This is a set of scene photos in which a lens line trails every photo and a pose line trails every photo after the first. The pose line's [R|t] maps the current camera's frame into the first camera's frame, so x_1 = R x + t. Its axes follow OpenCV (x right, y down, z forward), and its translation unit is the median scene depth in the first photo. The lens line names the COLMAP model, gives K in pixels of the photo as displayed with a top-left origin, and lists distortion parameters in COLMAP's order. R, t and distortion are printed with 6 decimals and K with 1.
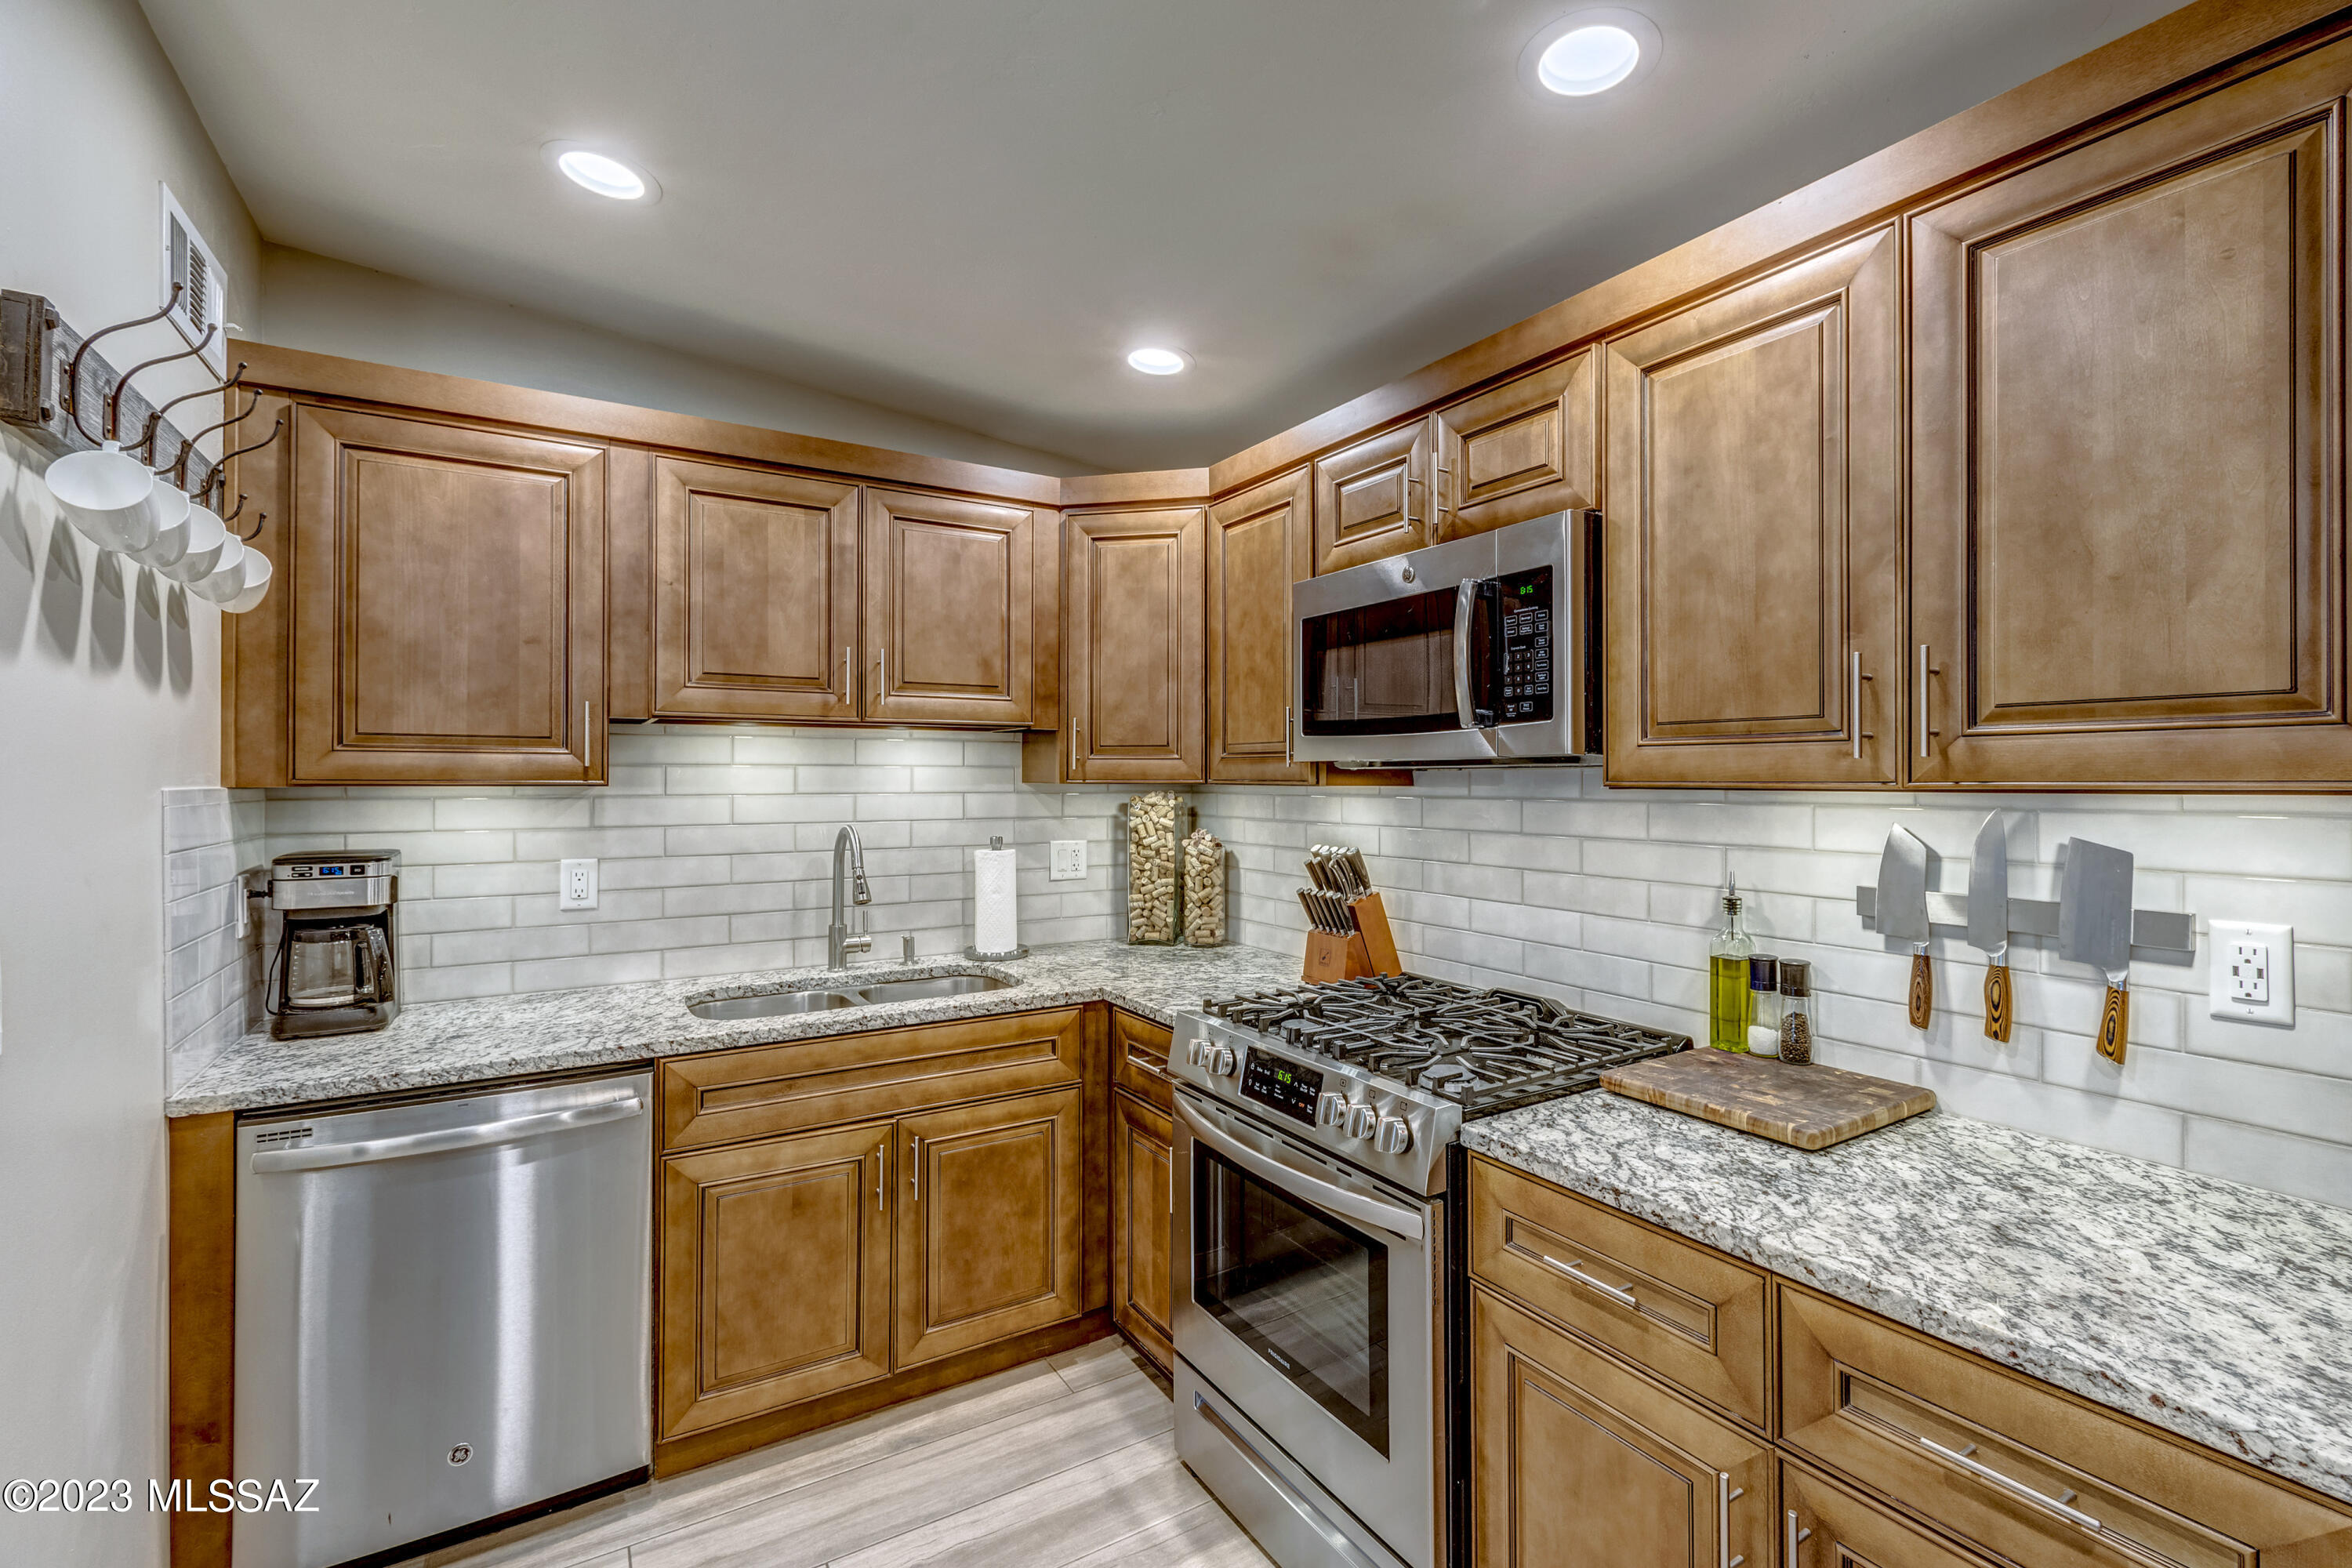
lens RADIAL K [[1036.5, 0, 1220.3], [0, 1036.5, 778.7], [0, 0, 1]] dist [0.003694, 0.000291]
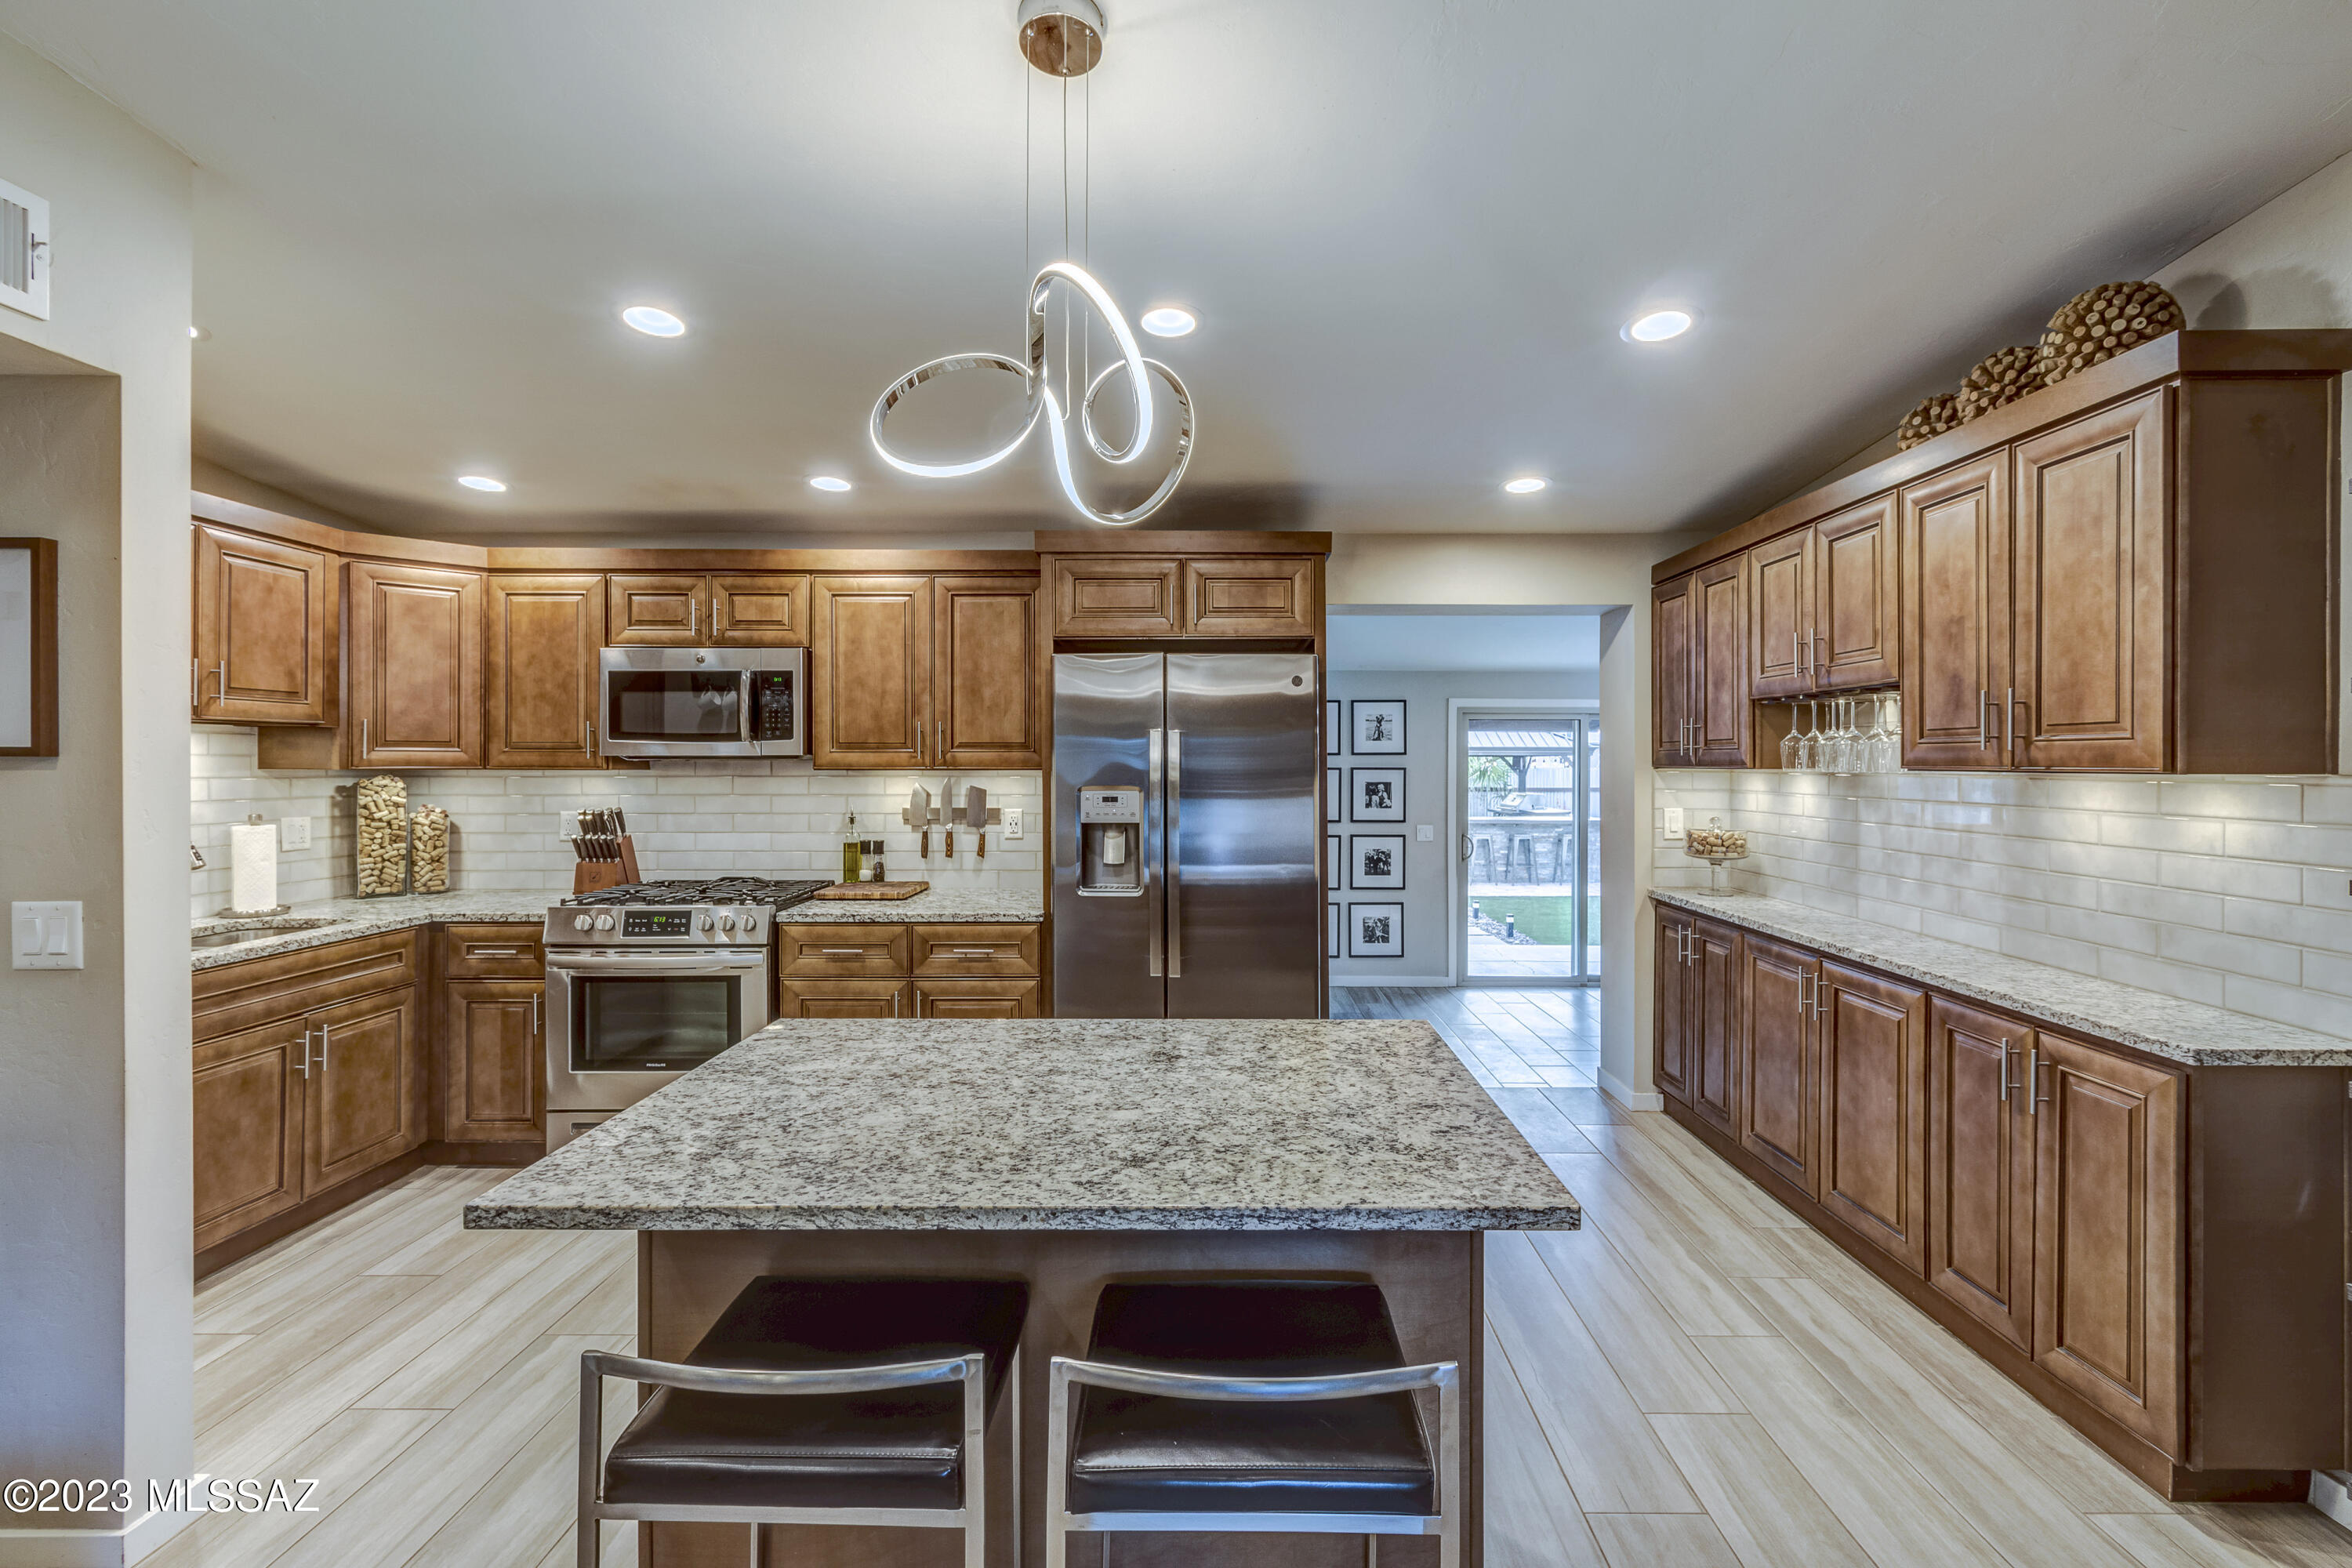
lens RADIAL K [[1036.5, 0, 1216.8], [0, 1036.5, 763.0], [0, 0, 1]] dist [0.003694, 0.000291]
pose [[0.529811, 0.001464, 0.848114, -0.958309], [0.000004, 0.999999, -0.001729, -0.001486], [-0.848115, 0.000920, 0.529811, -0.847685]]
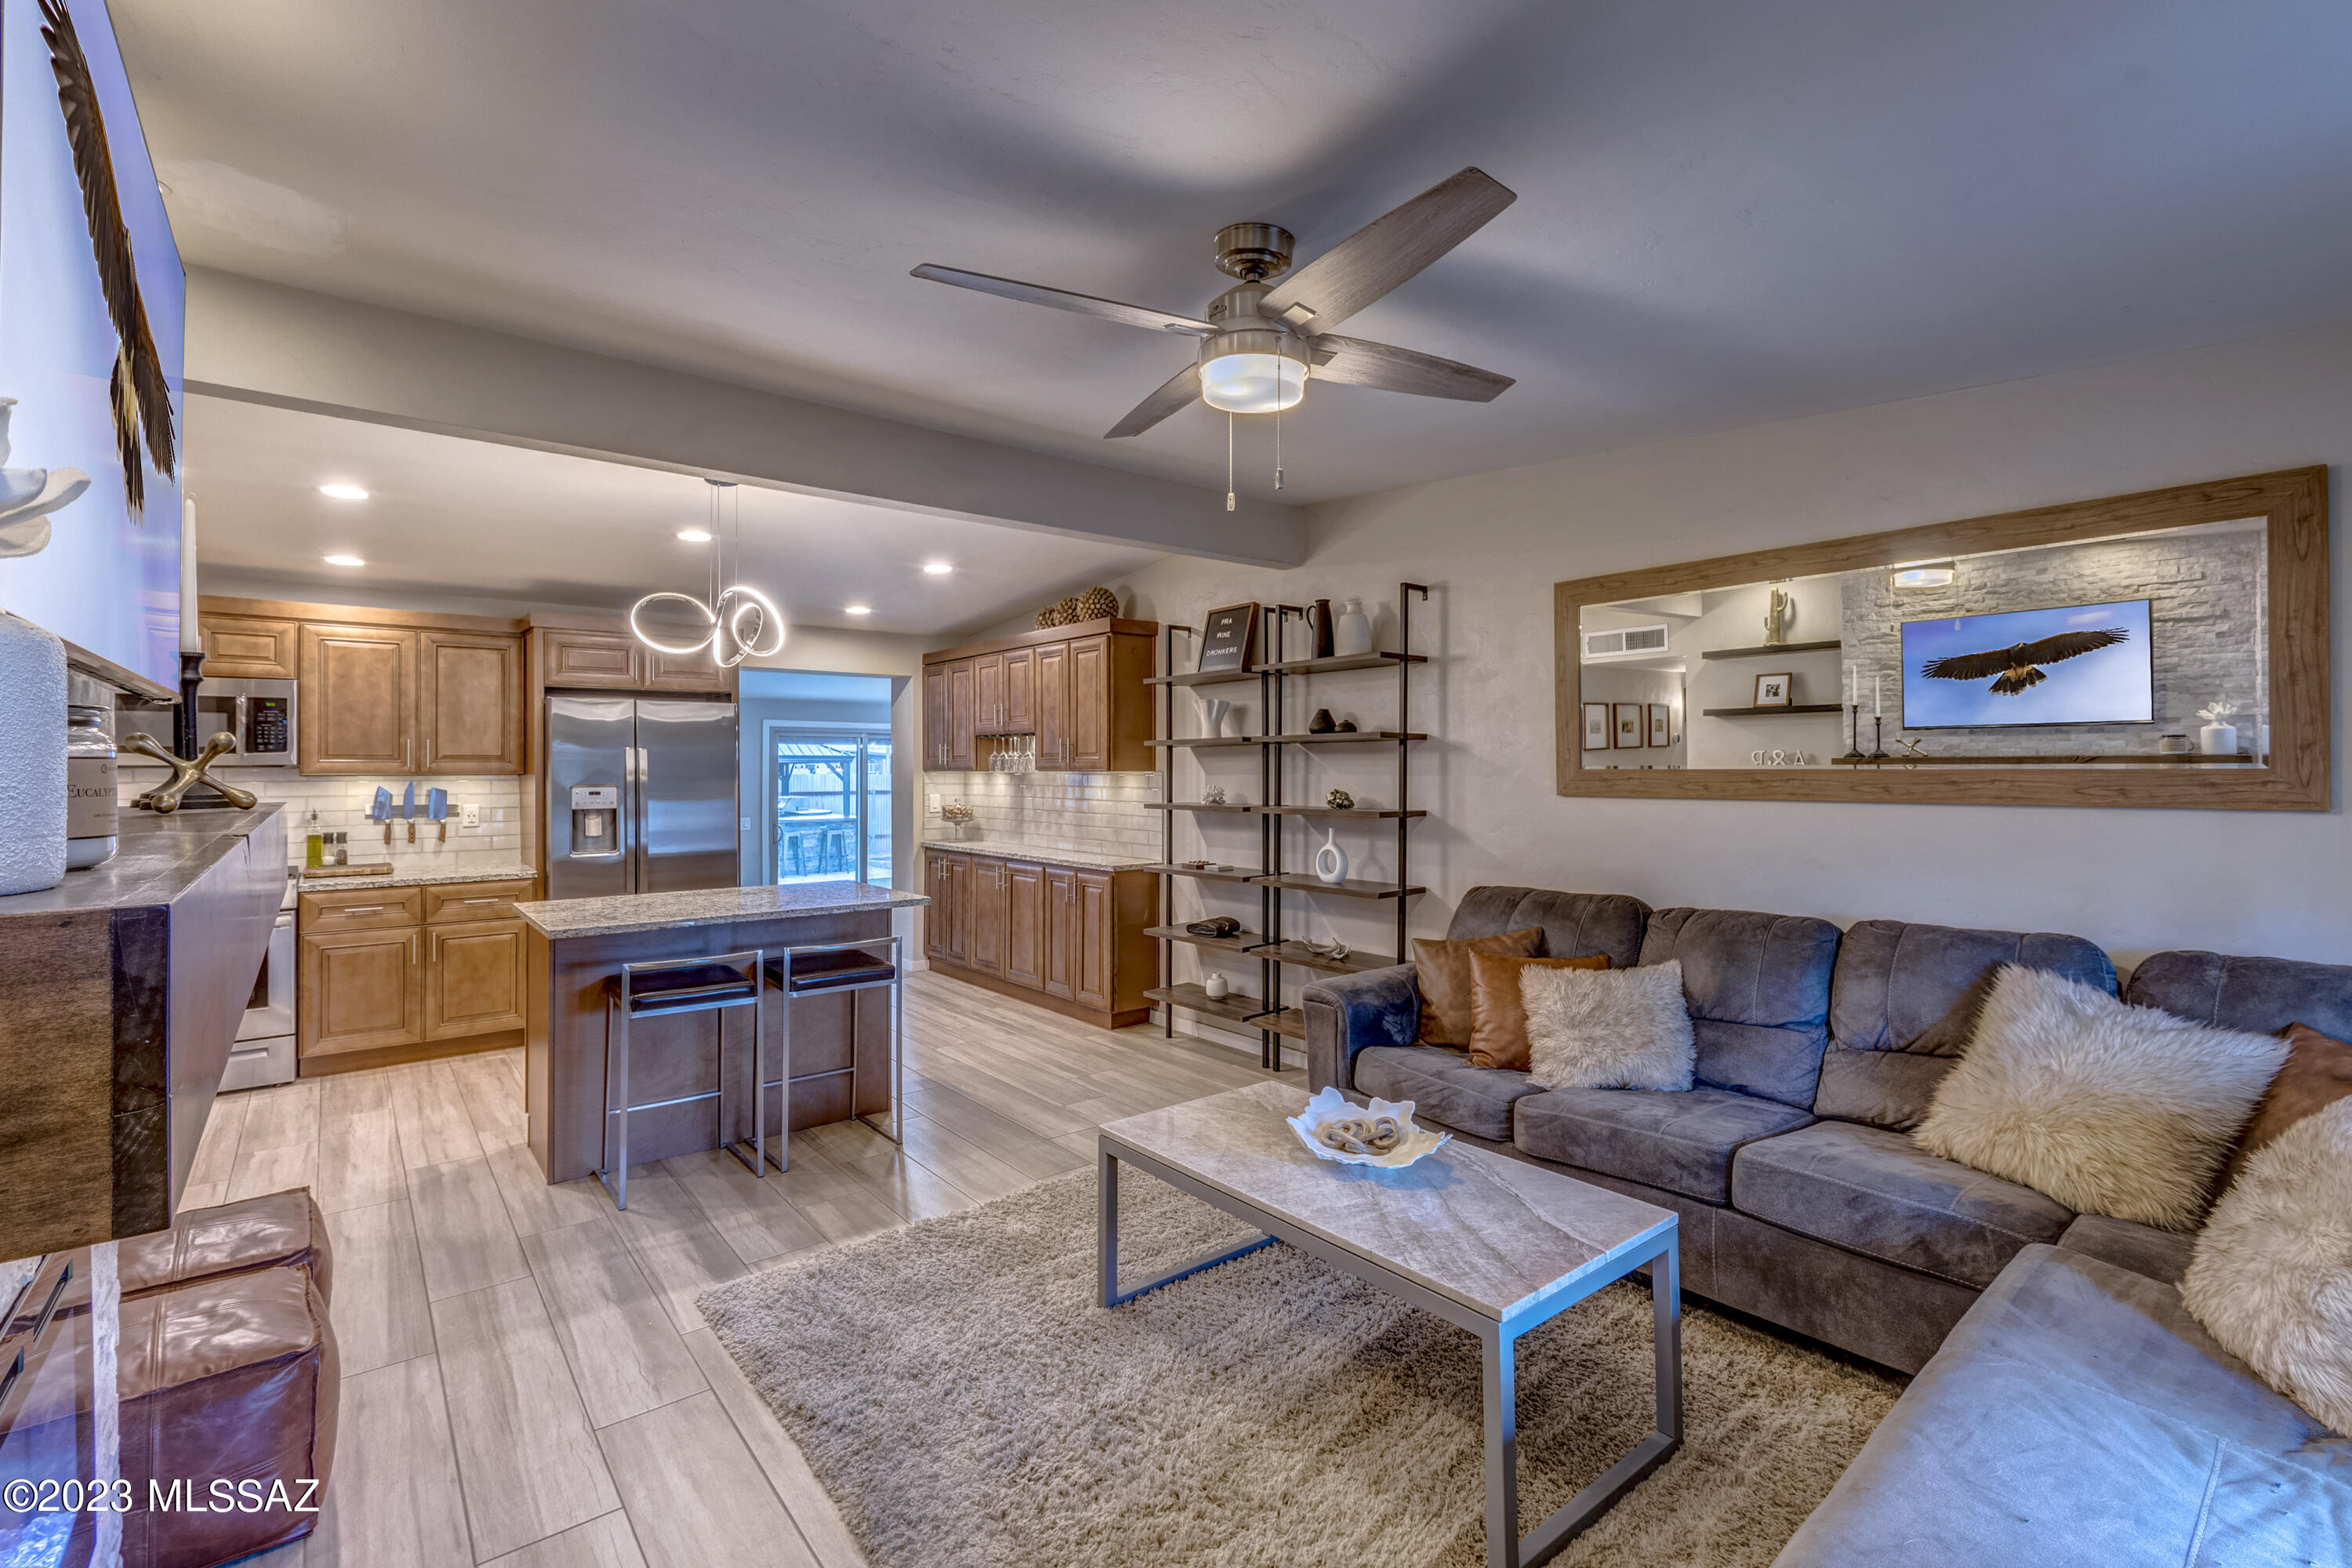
lens RADIAL K [[1036.5, 0, 1201.5], [0, 1036.5, 754.1], [0, 0, 1]] dist [0.003694, 0.000291]
pose [[-0.132148, 0.015280, 0.991112, -2.473399], [0.005316, 0.999878, -0.014706, 0.003269], [-0.991216, 0.003325, -0.132213, -0.972008]]
